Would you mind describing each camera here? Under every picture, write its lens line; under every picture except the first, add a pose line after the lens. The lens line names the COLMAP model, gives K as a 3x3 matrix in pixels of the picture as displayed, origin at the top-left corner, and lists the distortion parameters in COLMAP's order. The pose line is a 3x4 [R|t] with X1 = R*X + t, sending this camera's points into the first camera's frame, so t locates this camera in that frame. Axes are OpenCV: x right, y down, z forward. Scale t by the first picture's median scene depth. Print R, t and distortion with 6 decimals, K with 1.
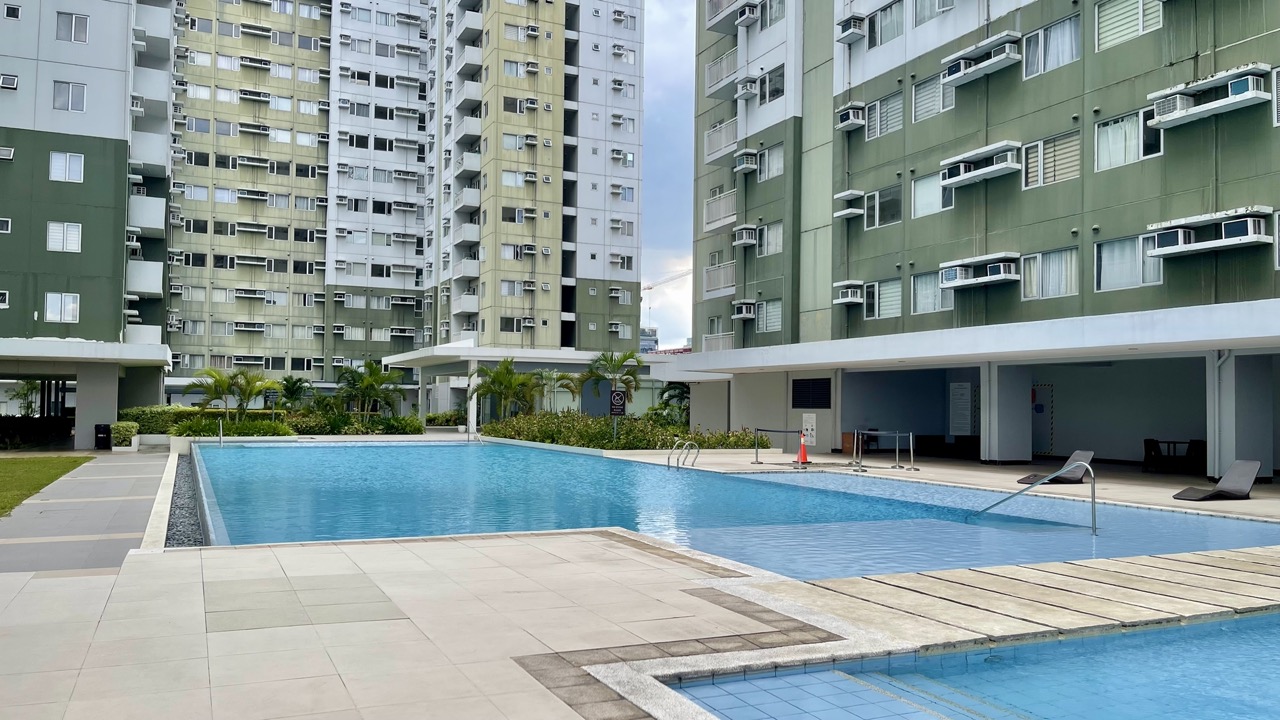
lens RADIAL K [[966.5, 0, 649.4], [0, 966.5, 367.4], [0, 0, 1]] dist [0.059876, -0.082224]
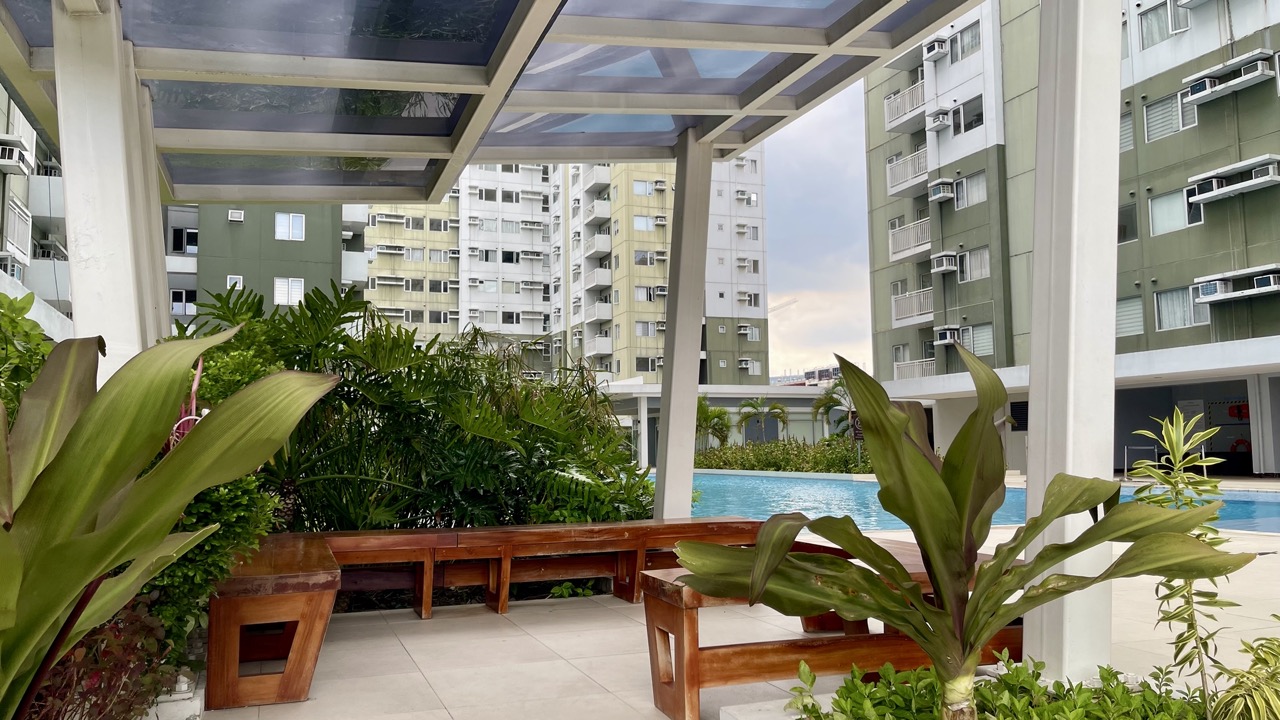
lens RADIAL K [[966.5, 0, 641.4], [0, 966.5, 357.9], [0, 0, 1]] dist [0.059876, -0.082224]
pose [[0.996674, -0.032584, -0.074699, -0.123794], [0.028478, 0.998059, -0.055388, 0.009068], [0.076359, 0.053077, 0.995667, -0.027276]]
